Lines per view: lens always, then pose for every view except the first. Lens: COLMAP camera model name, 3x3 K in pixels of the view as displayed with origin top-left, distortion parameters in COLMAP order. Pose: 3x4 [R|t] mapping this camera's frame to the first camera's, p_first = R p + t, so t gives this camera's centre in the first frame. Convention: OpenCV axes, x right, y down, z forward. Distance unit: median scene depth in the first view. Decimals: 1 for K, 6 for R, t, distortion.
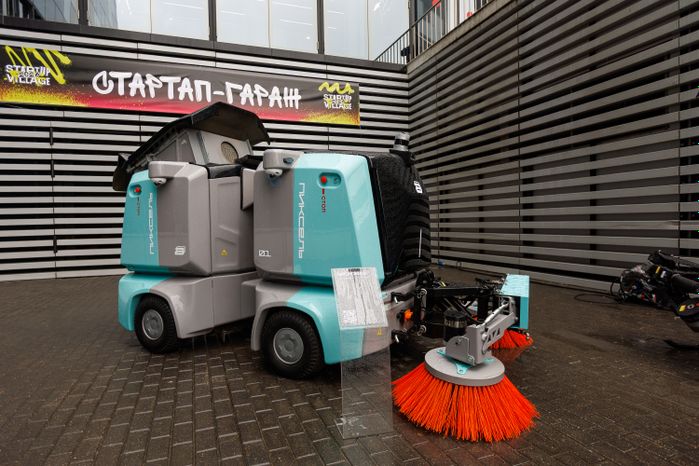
lens RADIAL K [[417.5, 0, 349.5], [0, 417.5, 233.0], [0, 0, 1]] dist [-0.000049, 0.000142]
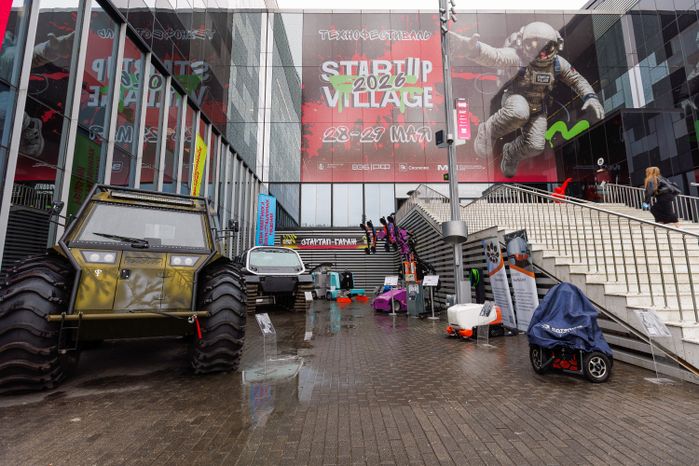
lens RADIAL K [[319.9, 0, 349.5], [0, 319.9, 233.0], [0, 0, 1]] dist [-0.000305, -0.000020]
pose [[0.945334, -0.033401, -0.324388, 0.707739], [-0.017581, 0.988074, -0.152975, -0.001422], [0.325629, 0.150316, 0.933473, -1.504255]]
